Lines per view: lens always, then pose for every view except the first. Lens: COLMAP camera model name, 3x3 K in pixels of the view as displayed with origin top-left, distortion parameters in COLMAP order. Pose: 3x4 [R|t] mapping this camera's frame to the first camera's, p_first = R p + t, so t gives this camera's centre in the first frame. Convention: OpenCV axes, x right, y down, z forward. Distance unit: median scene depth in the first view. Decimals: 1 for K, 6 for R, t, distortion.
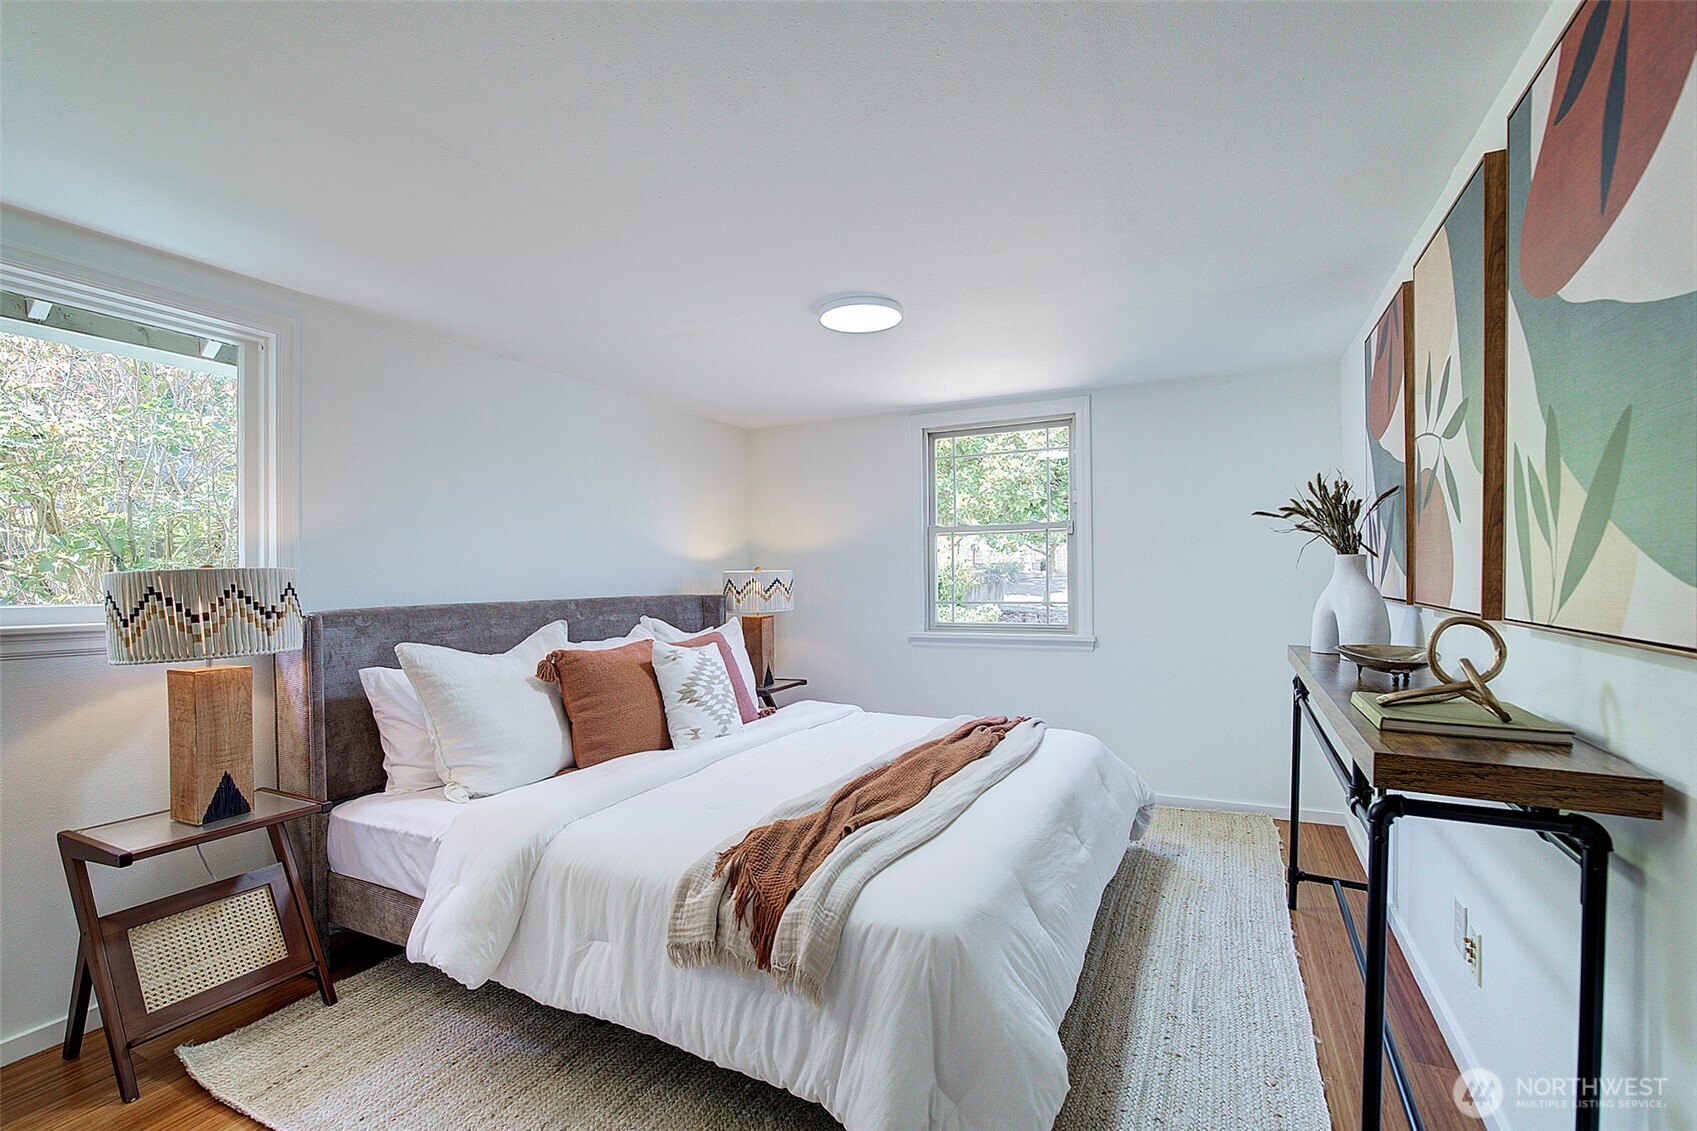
lens RADIAL K [[740.3, 0, 844.4], [0, 740.3, 580.9], [0, 0, 1]] dist [-0.017410, 0.002645]
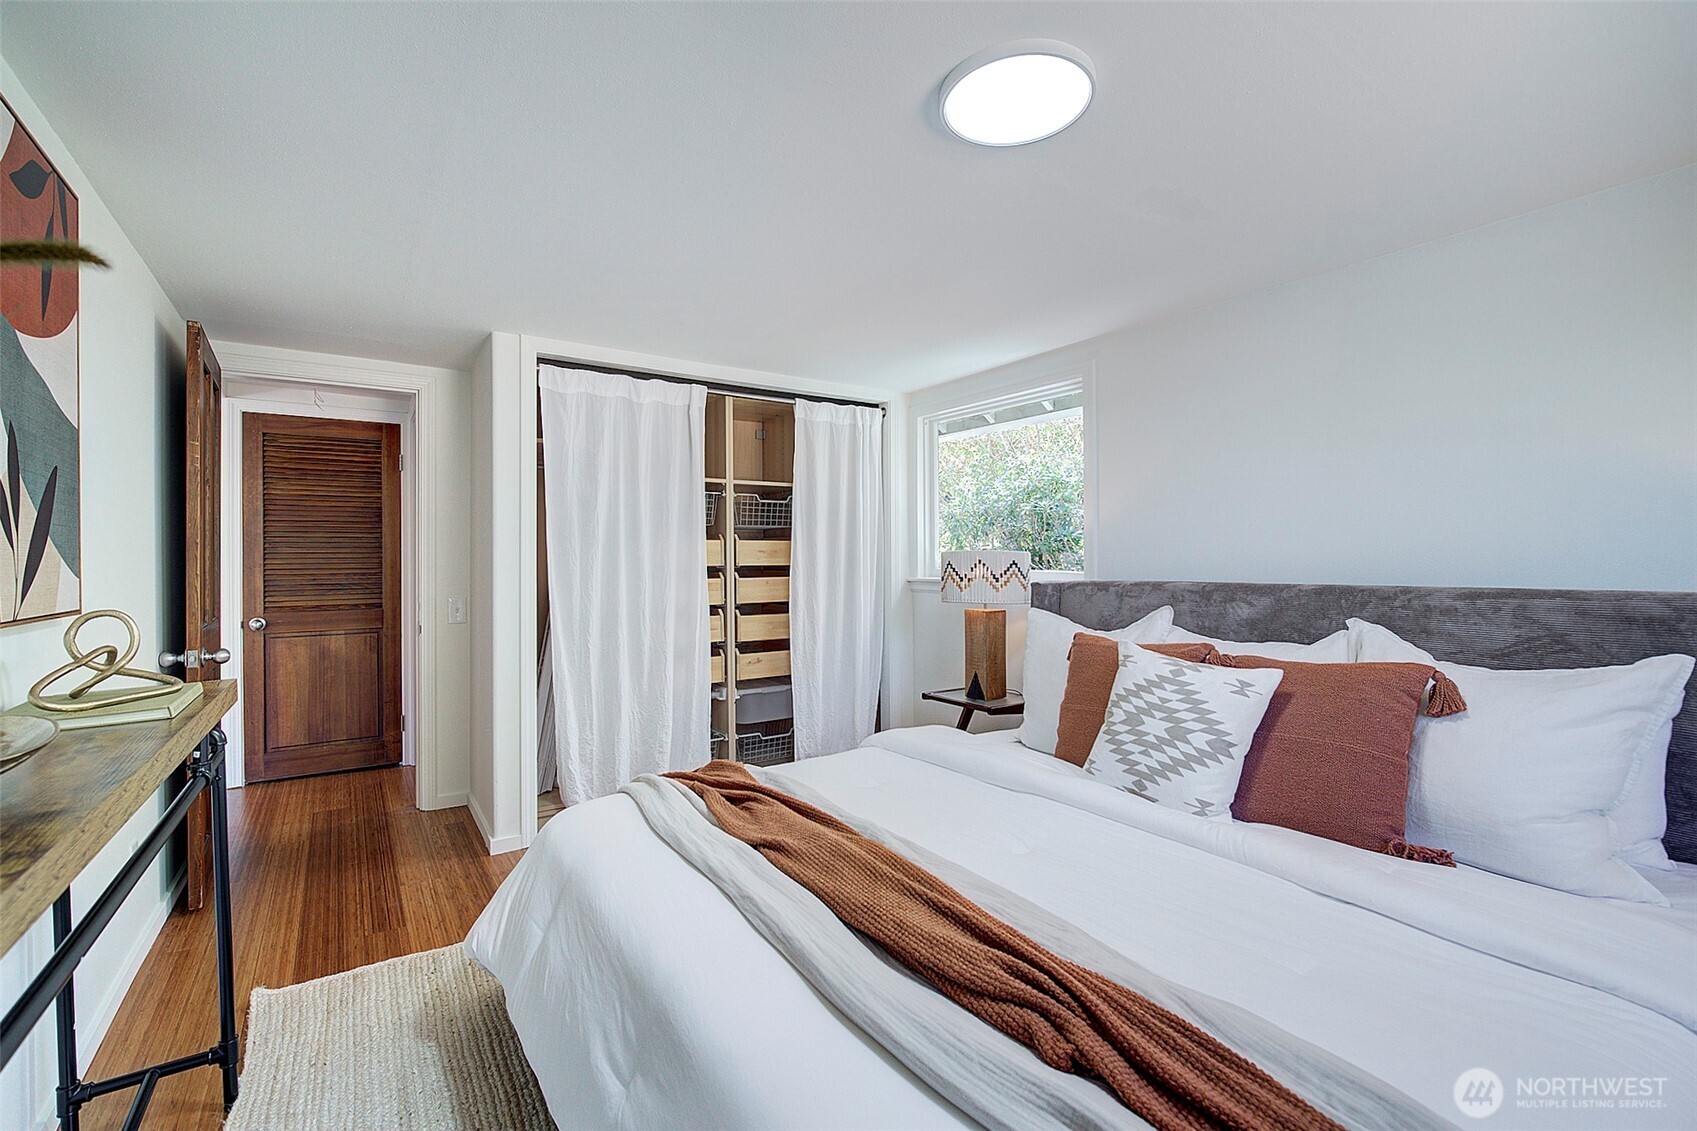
lens RADIAL K [[740.3, 0, 843.8], [0, 740.3, 554.6], [0, 0, 1]] dist [-0.017410, 0.002645]
pose [[-0.490426, 0.008231, -0.871444, 0.680211], [0.010805, 0.999936, 0.003364, -0.015137], [0.871416, -0.007766, -0.490483, 1.364435]]
